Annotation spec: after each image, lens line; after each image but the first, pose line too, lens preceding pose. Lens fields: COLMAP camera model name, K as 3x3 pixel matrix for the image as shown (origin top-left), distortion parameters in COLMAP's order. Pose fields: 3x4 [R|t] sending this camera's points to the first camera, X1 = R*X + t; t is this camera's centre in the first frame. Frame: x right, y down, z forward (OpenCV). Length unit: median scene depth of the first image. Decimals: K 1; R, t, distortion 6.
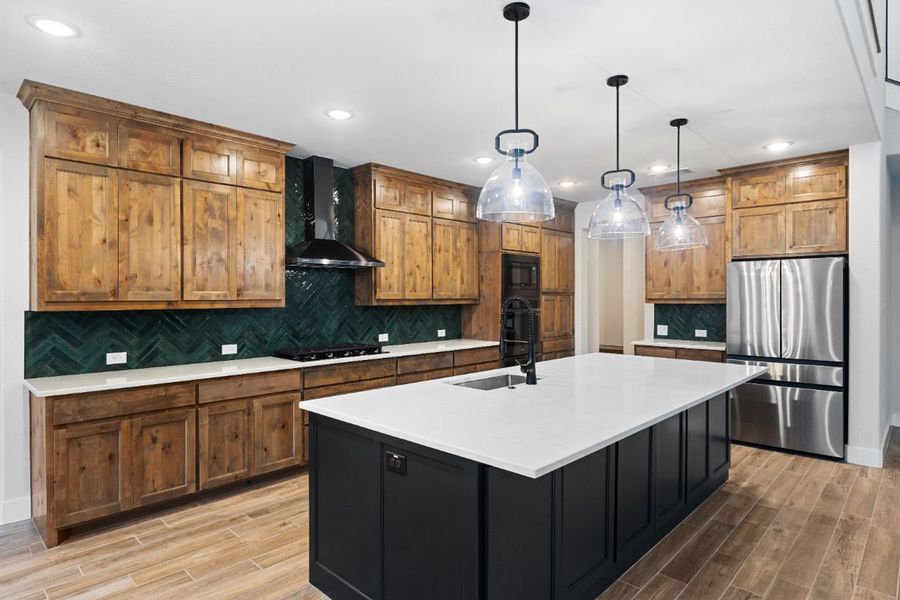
lens RADIAL K [[494.0, 0, 447.5], [0, 494.0, 298.2], [0, 0, 1]] dist [0.000793, 0.000487]
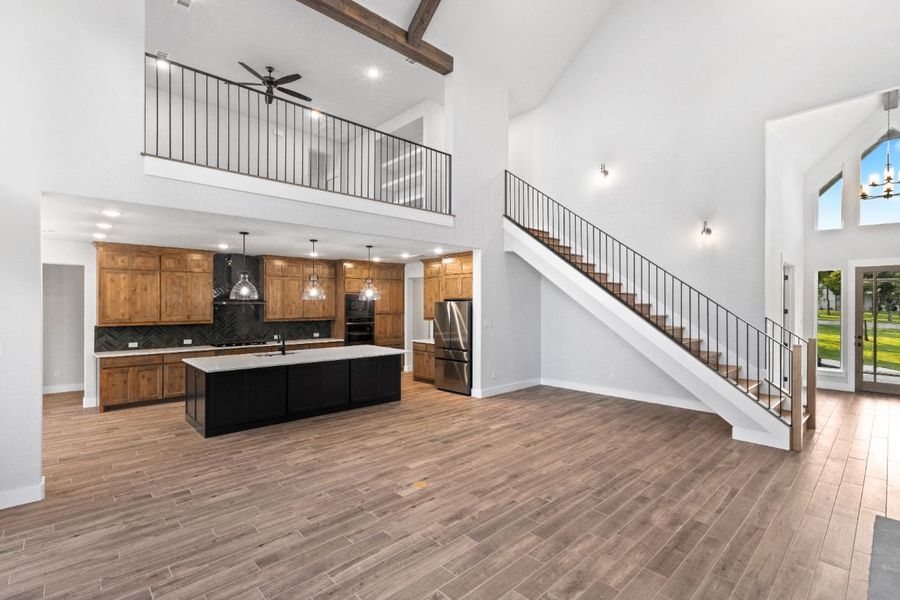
lens RADIAL K [[408.8, 0, 456.8], [0, 408.8, 304.3], [0, 0, 1]] dist [0.008876, -0.000103]
pose [[0.999281, 0.003553, -0.037746, 0.806362], [-0.003667, 0.999989, -0.002942, -0.063359], [0.037735, 0.003079, 0.999283, -0.778014]]
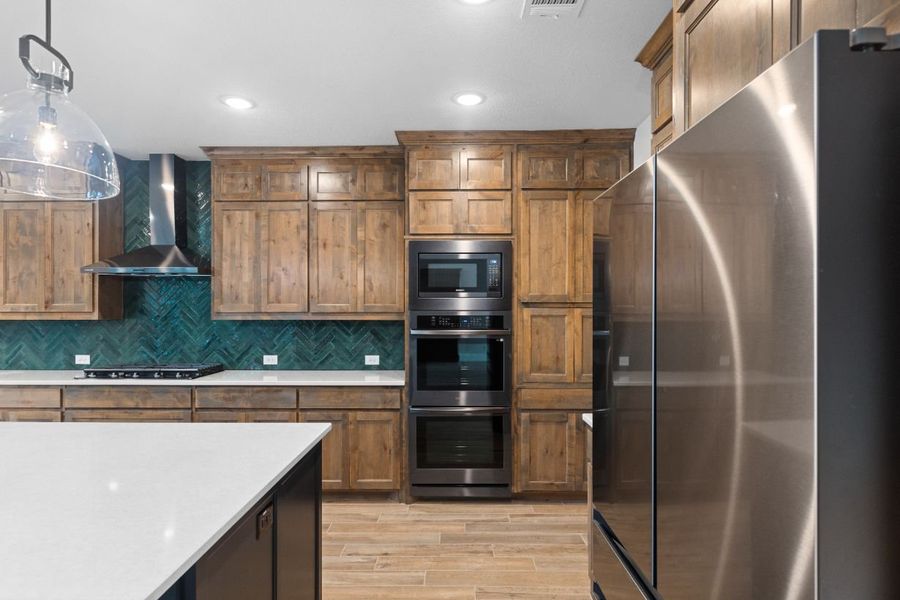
lens RADIAL K [[489.4, 0, 468.8], [0, 489.4, 307.1], [0, 0, 1]] dist [-0.000226, -0.000205]
pose [[0.691089, -0.000198, -0.722770, 0.814460], [-0.004454, 0.999980, -0.004532, -0.005212], [0.722756, 0.006351, 0.691074, 0.825850]]
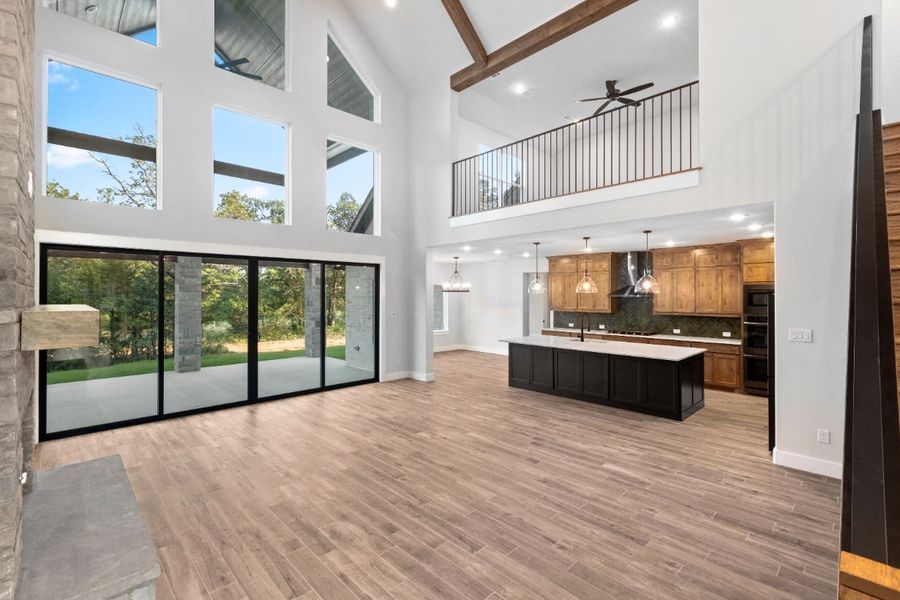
lens RADIAL K [[419.9, 0, 451.9], [0, 419.9, 294.3], [0, 0, 1]] dist [0.013620, 0.000051]
pose [[-0.042464, -0.000821, -0.999098, 1.896255], [-0.002978, 0.999995, -0.000696, -0.075820], [0.999094, 0.002946, -0.042467, 0.225158]]
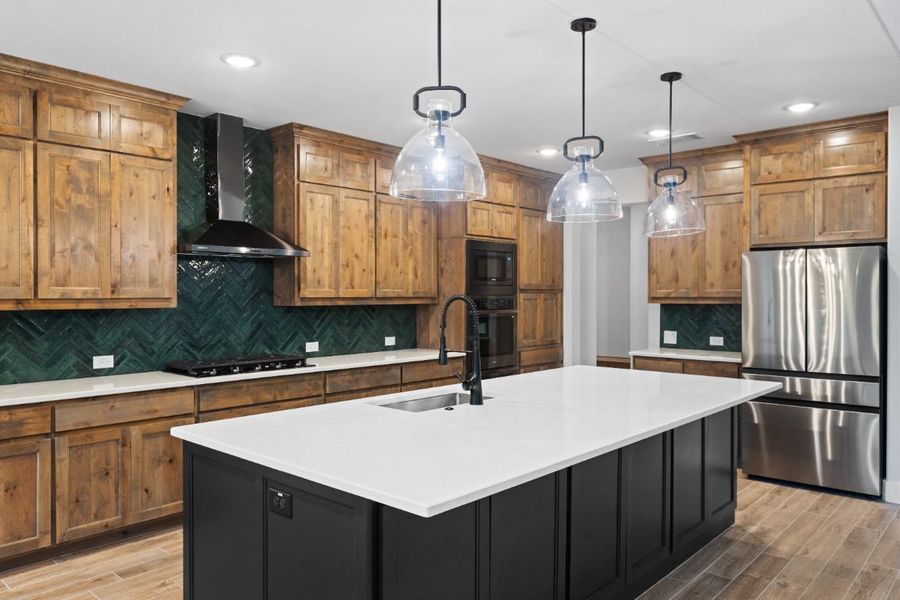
lens RADIAL K [[638.9, 0, 445.5], [0, 638.9, 298.1], [0, 0, 1]] dist [0.007221, -0.000182]
pose [[0.999509, 0.001484, 0.031290, 0.059977], [-0.001558, 0.999996, 0.002346, -0.000006], [-0.031286, -0.002393, 0.999508, -0.019433]]
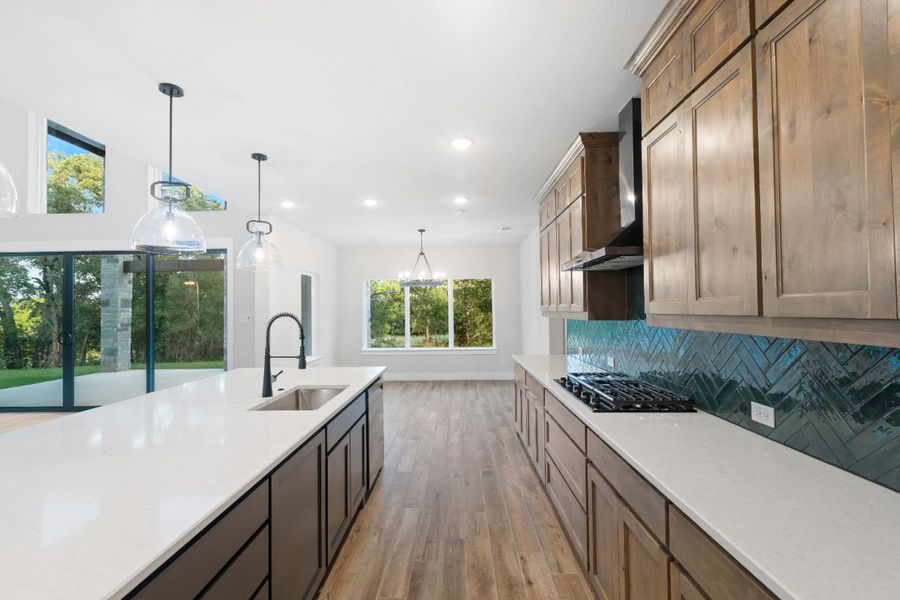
lens RADIAL K [[403.1, 0, 445.9], [0, 403.1, 298.0], [0, 0, 1]] dist [0.000654, -0.000063]
pose [[-0.738179, -0.010654, -0.674521, 0.325629], [0.007448, 0.999686, -0.023940, -0.006702], [0.674564, -0.022696, -0.737867, 1.296407]]
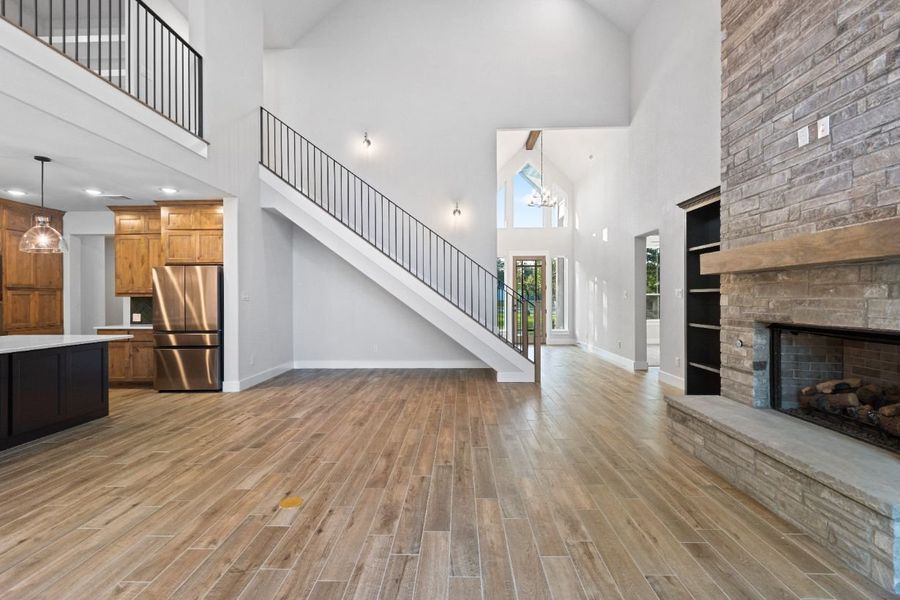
lens RADIAL K [[403.1, 0, 445.9], [0, 403.1, 298.0], [0, 0, 1]] dist [0.000654, -0.000063]
pose [[0.743207, -0.005139, 0.669042, 0.464165], [0.008393, 0.999963, -0.001643, 0.031035], [-0.669009, 0.006836, 0.743223, -0.477793]]
